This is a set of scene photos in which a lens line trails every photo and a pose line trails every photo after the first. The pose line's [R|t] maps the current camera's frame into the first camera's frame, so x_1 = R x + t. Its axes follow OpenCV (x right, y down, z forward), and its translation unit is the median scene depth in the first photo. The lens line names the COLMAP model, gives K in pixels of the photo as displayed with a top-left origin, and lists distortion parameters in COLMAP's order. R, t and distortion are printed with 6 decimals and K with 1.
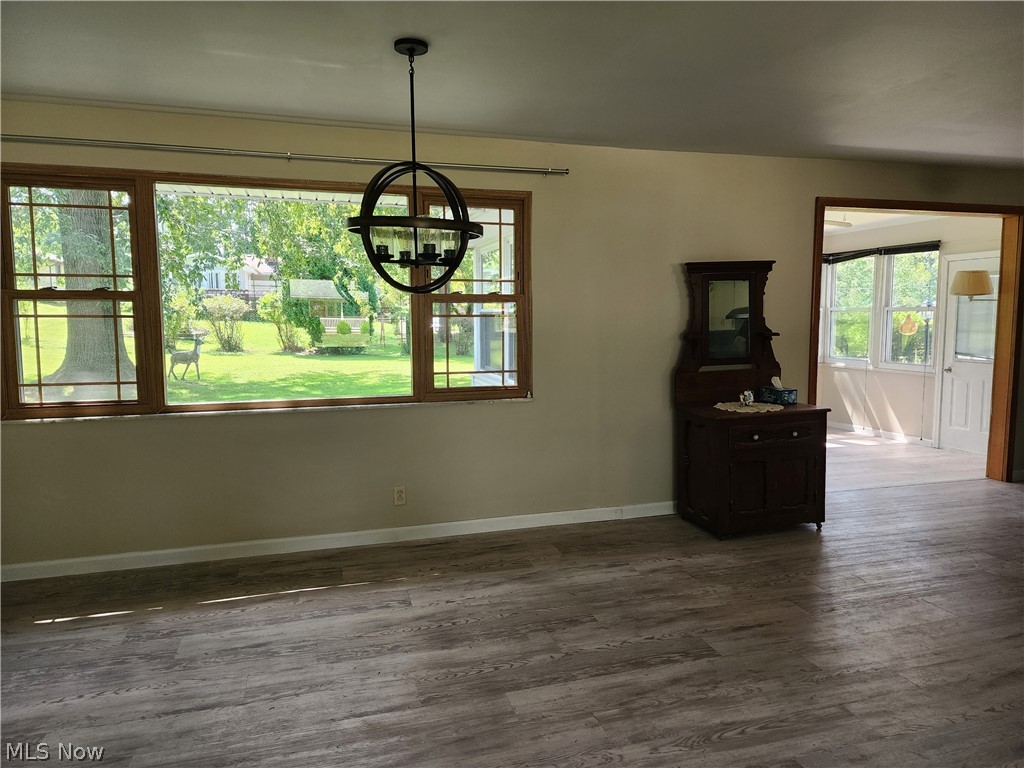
lens RADIAL K [[690.9, 0, 518.5], [0, 690.9, 381.0], [0, 0, 1]] dist [0.070784, -0.052240]
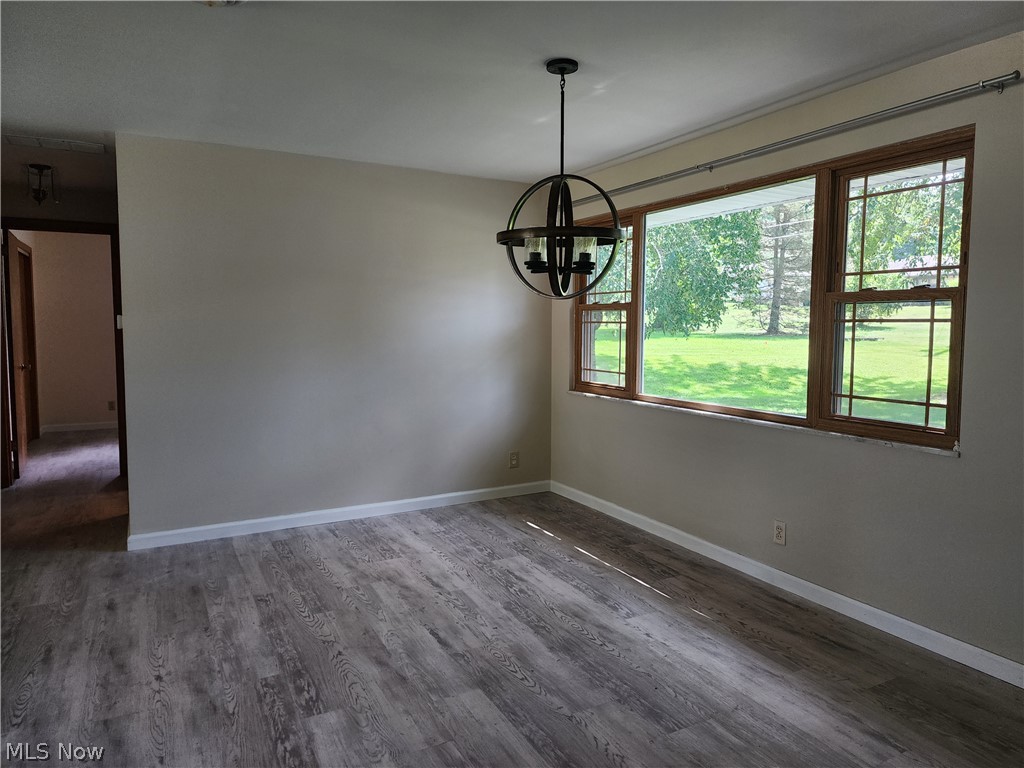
lens RADIAL K [[690.9, 0, 518.2], [0, 690.9, 382.3], [0, 0, 1]] dist [0.070784, -0.052240]
pose [[0.198243, 0.088312, -0.976166, 0.752071], [-0.094705, 0.992999, 0.070601, -0.061820], [0.975567, 0.078452, 0.205219, 0.638112]]
